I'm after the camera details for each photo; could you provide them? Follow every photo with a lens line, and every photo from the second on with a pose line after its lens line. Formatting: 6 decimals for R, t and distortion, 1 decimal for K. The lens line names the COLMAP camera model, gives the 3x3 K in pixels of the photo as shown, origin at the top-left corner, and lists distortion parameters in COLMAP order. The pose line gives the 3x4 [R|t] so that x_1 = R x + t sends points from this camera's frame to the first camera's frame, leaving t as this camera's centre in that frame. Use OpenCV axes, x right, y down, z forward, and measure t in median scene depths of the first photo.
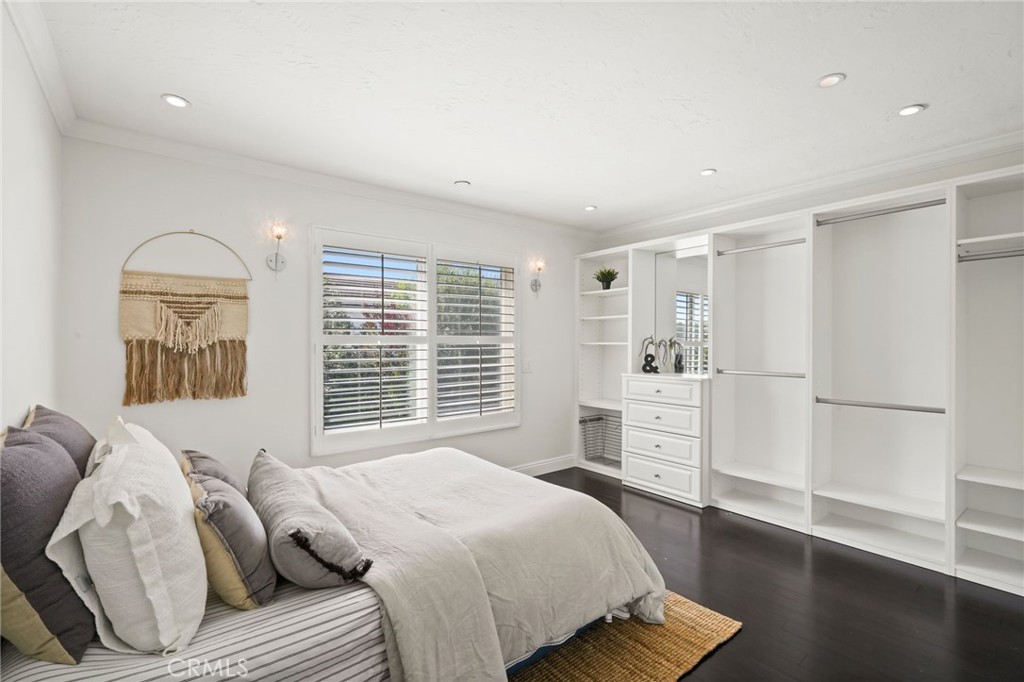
lens RADIAL K [[469.0, 0, 512.0], [0, 469.0, 341.0], [0, 0, 1]] dist [-0.000896, -0.000097]
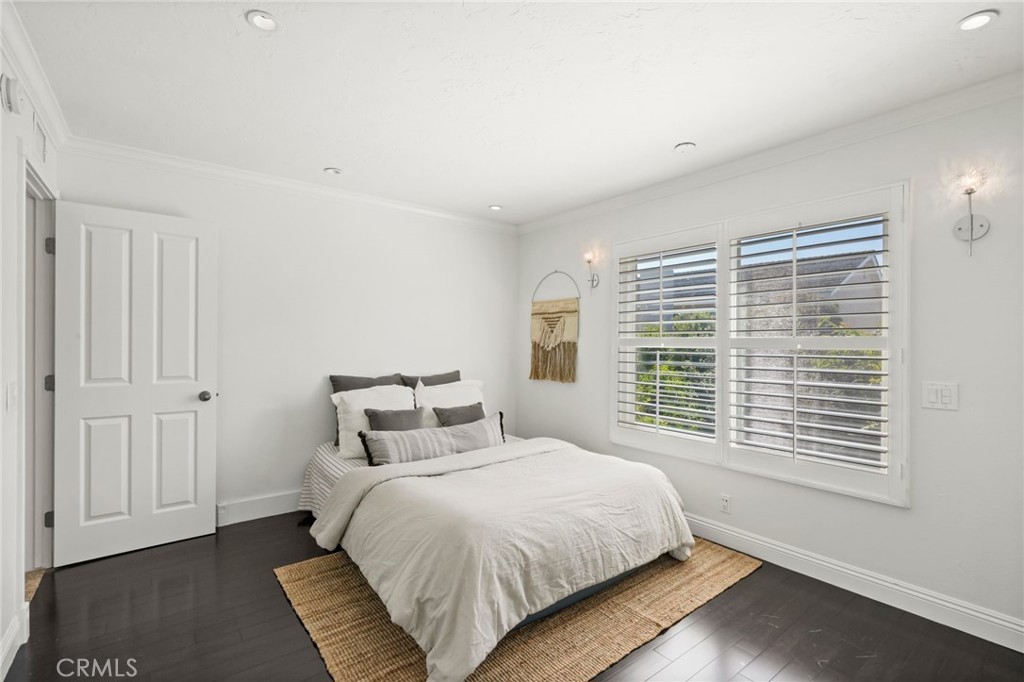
lens RADIAL K [[469.0, 0, 512.0], [0, 469.0, 341.0], [0, 0, 1]] dist [-0.000896, -0.000097]
pose [[-0.015618, 0.000104, -0.999878, 0.755557], [-0.005311, 0.999986, 0.000187, -0.003751], [0.999864, 0.005313, -0.015617, 0.780927]]
